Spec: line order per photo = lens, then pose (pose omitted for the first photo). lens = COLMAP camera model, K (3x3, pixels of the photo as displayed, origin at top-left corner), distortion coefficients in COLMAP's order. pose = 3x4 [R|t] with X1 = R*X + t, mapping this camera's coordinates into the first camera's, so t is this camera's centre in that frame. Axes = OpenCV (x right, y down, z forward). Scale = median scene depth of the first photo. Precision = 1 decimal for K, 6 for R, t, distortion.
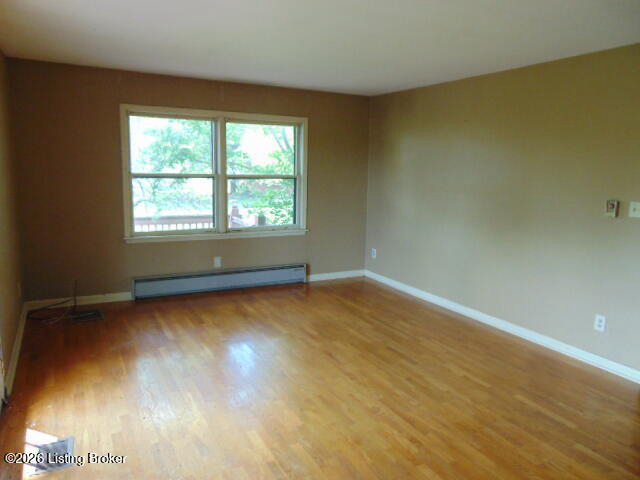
lens RADIAL K [[478.0, 0, 320.6], [0, 478.0, 238.9], [0, 0, 1]] dist [-0.010865, 0.040458]
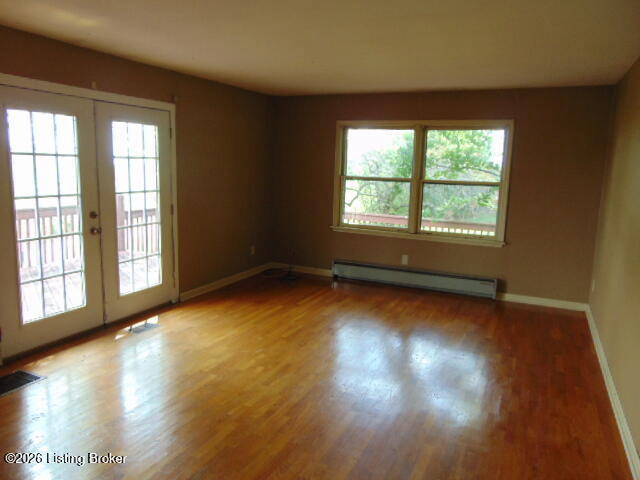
lens RADIAL K [[478.0, 0, 315.6], [0, 478.0, 239.1], [0, 0, 1]] dist [-0.010865, 0.040458]
pose [[0.596462, 0.119692, -0.793667, 0.544131], [-0.140761, 0.989093, 0.043378, -0.016853], [0.790202, 0.085844, 0.606804, 0.194355]]
